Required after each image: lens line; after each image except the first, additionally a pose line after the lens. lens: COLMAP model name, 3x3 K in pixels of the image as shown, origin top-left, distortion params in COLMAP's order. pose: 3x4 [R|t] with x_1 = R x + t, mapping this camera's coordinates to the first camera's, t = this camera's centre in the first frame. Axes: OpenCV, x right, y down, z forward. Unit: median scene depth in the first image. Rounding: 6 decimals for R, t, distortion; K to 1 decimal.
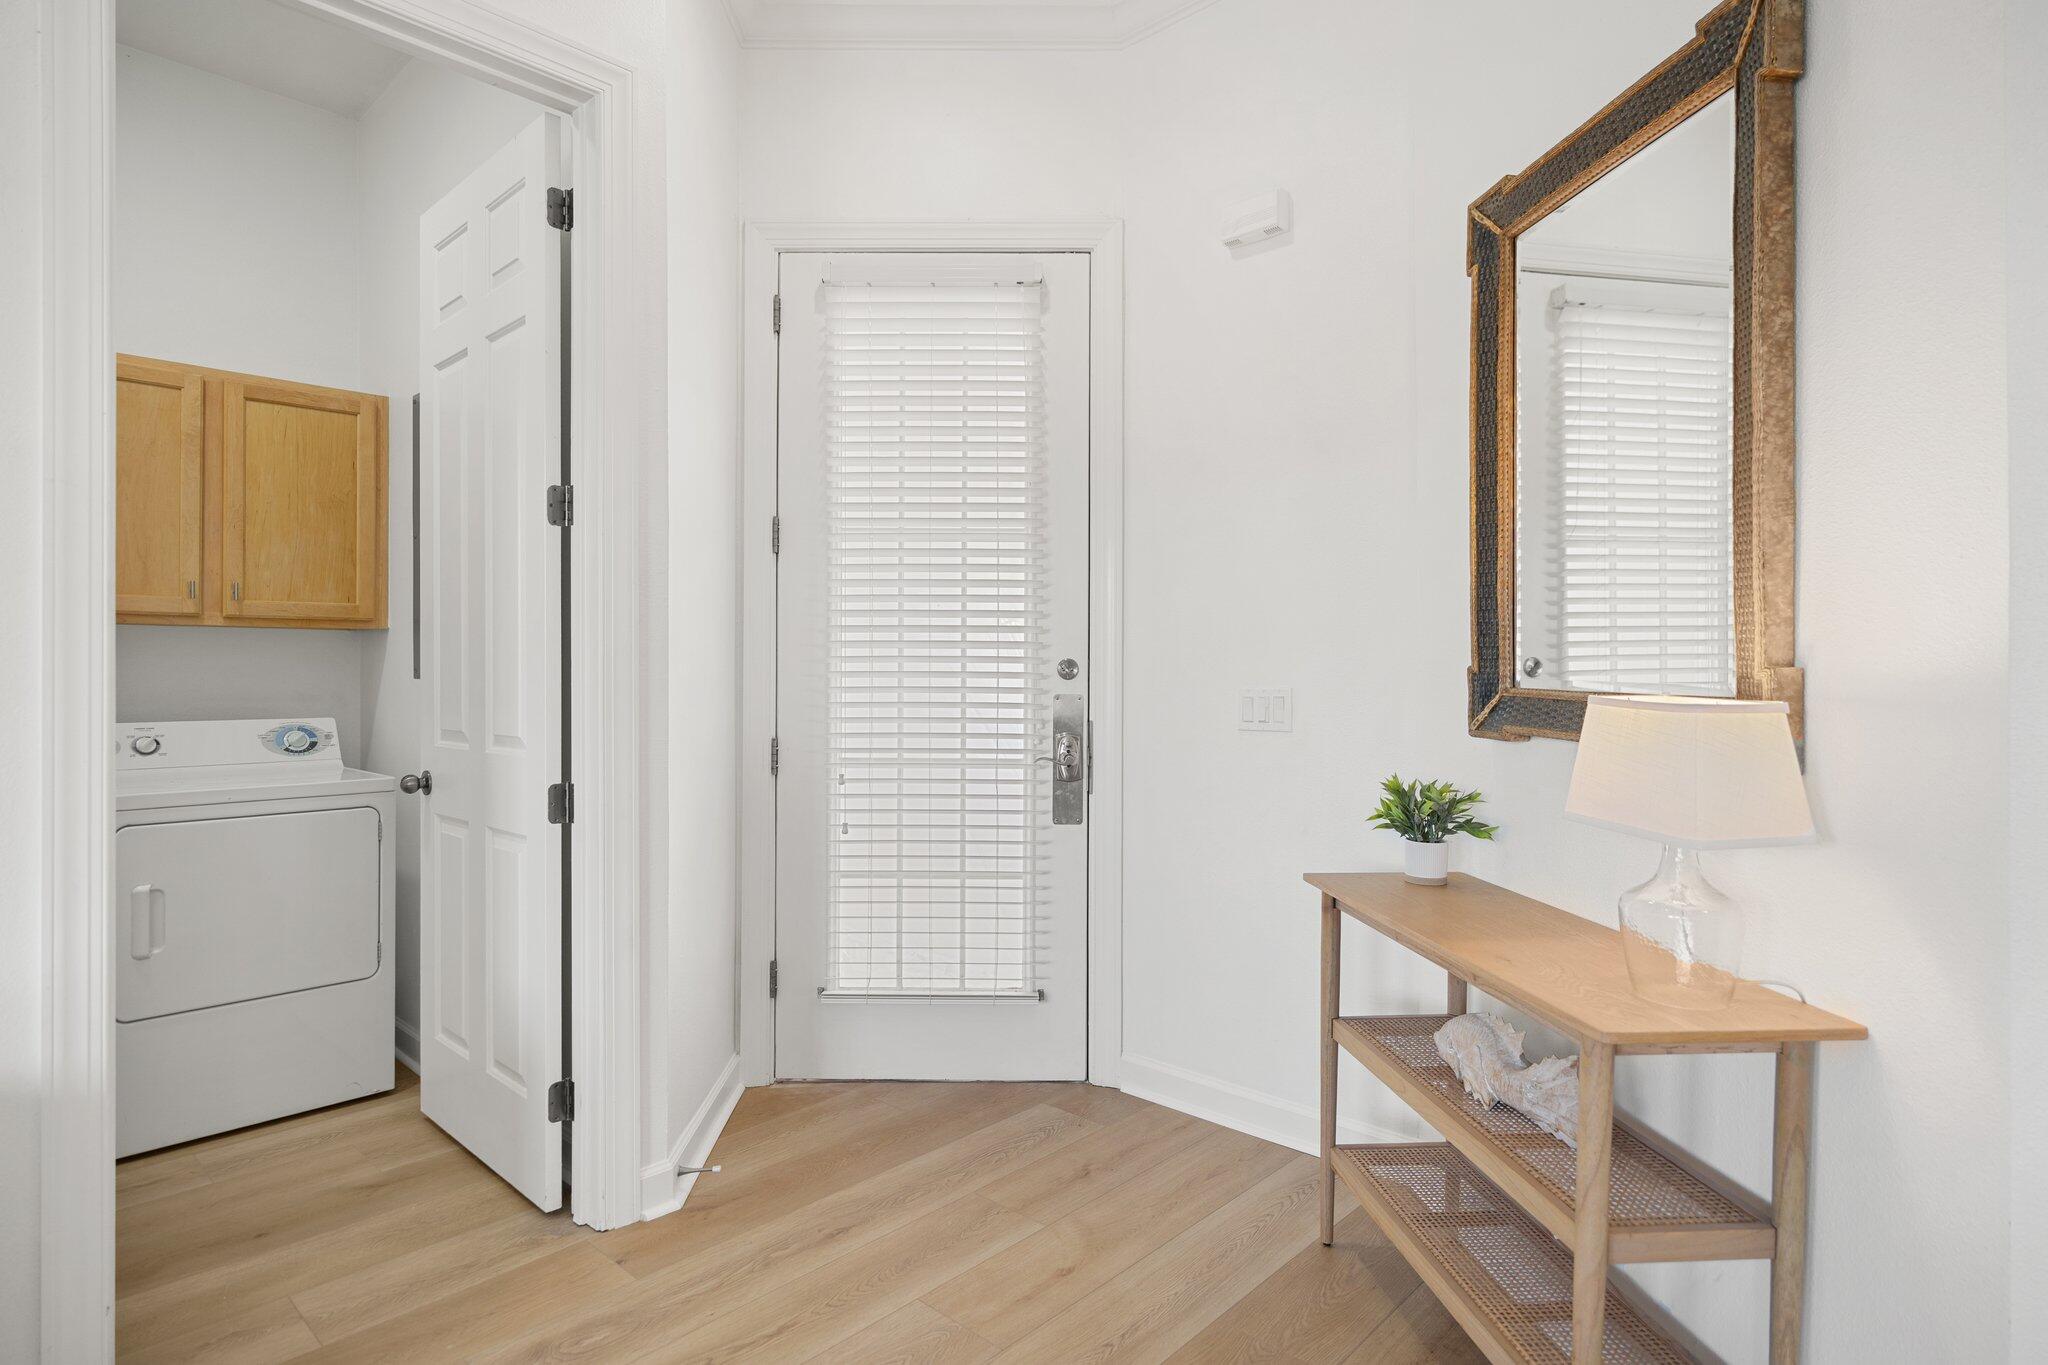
lens RADIAL K [[1077.7, 0, 1020.0], [0, 1077.7, 677.3], [0, 0, 1]] dist [-0.004374, 0.000592]
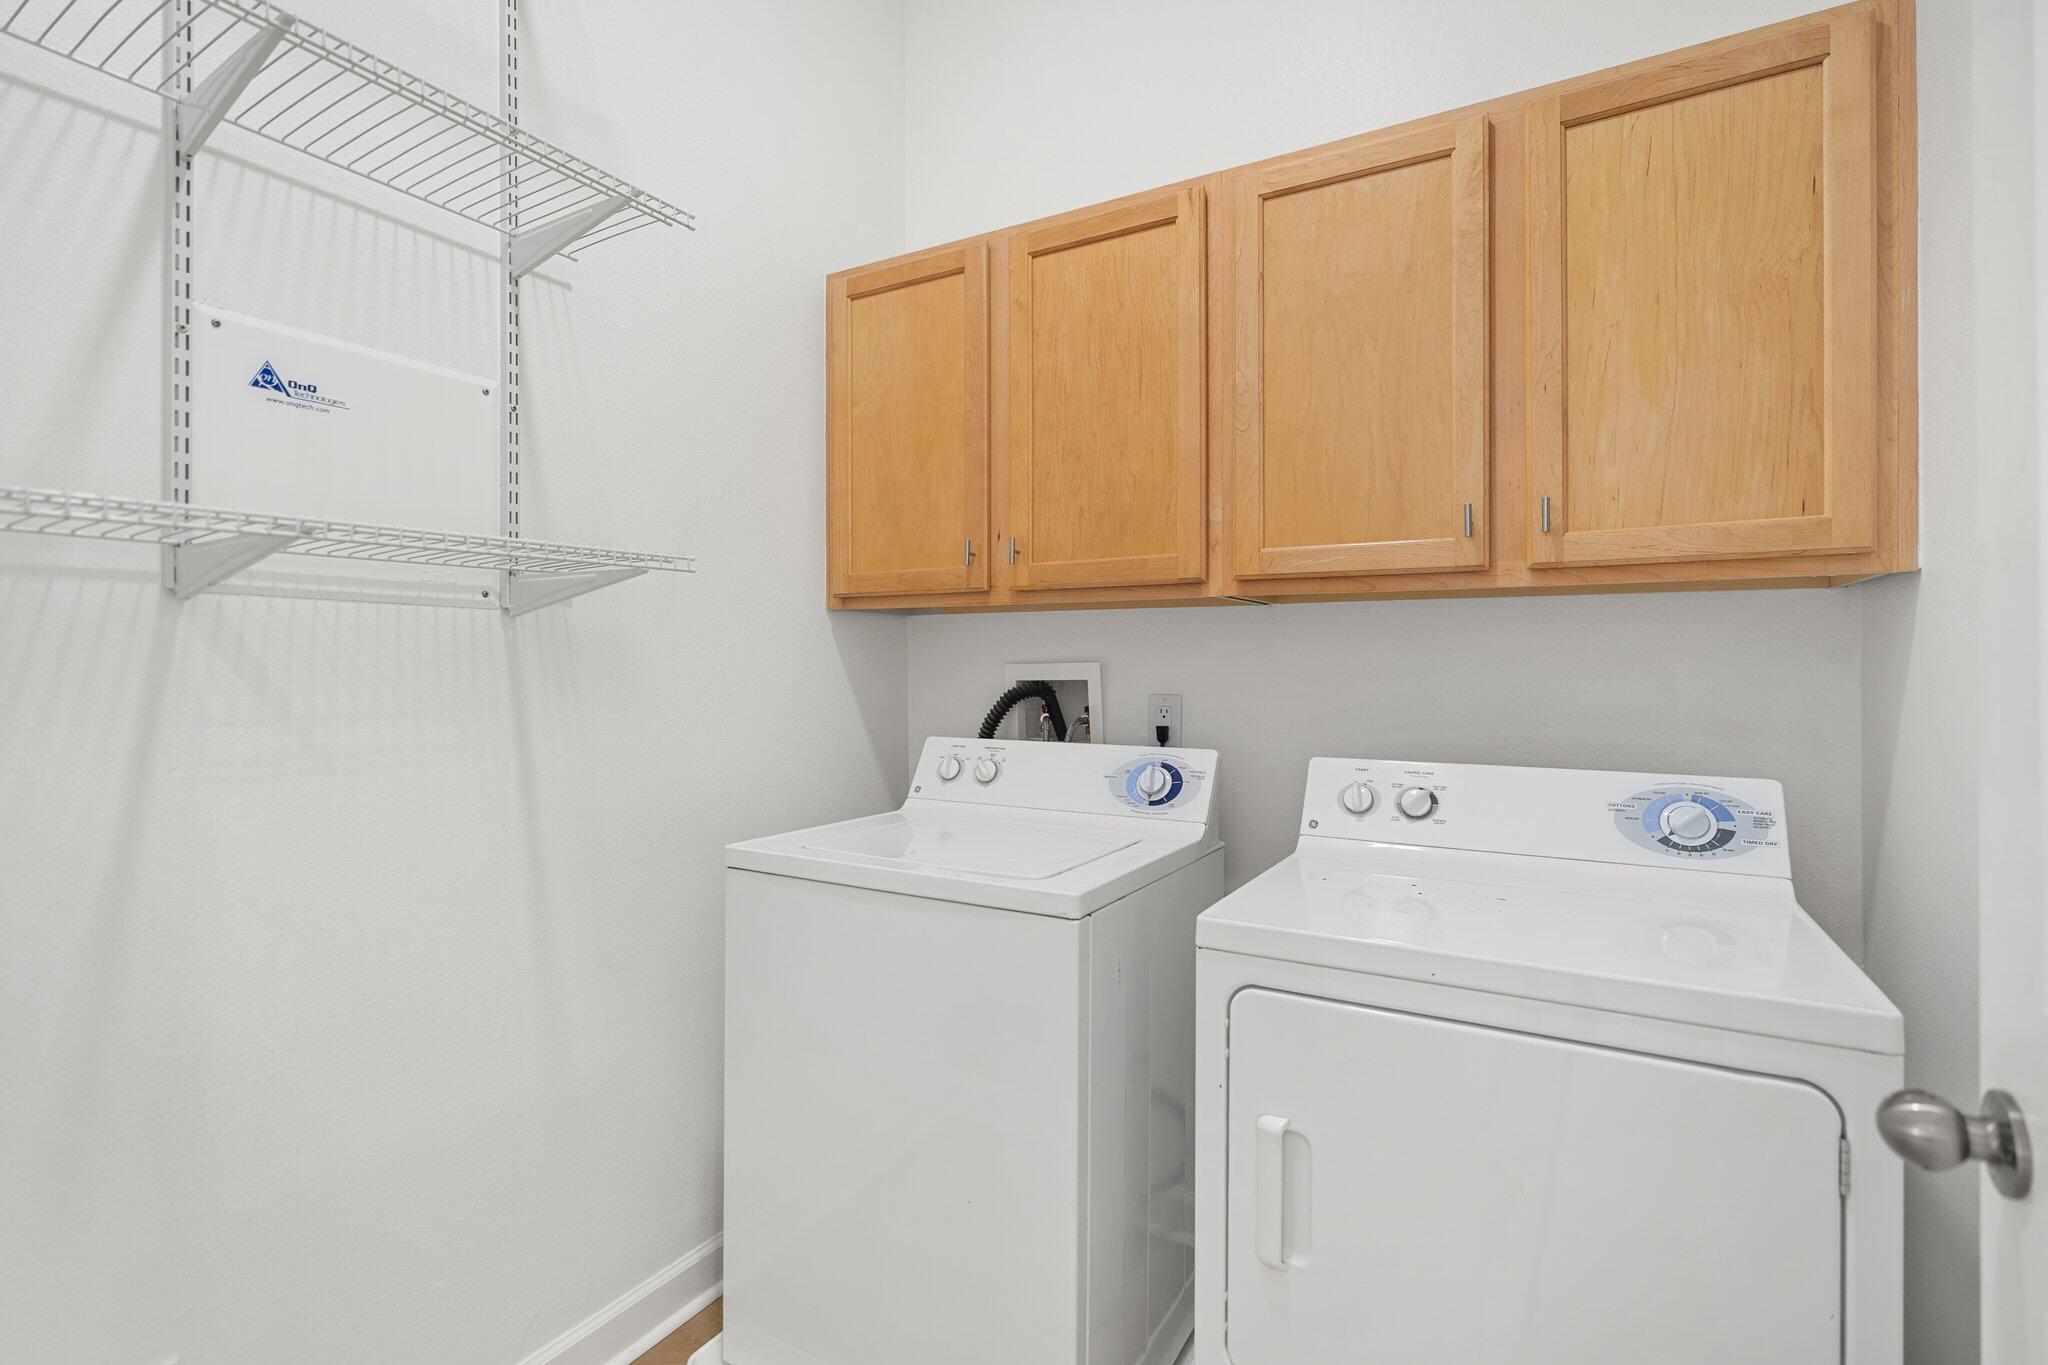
lens RADIAL K [[957.5, 0, 1014.7], [0, 957.5, 654.7], [0, 0, 1]] dist [-0.009120, 0.004675]
pose [[0.218891, -0.012802, -0.975665, -0.342187], [-0.009740, 0.999835, -0.015304, -0.005770], [0.975701, 0.012853, 0.218731, 0.645153]]
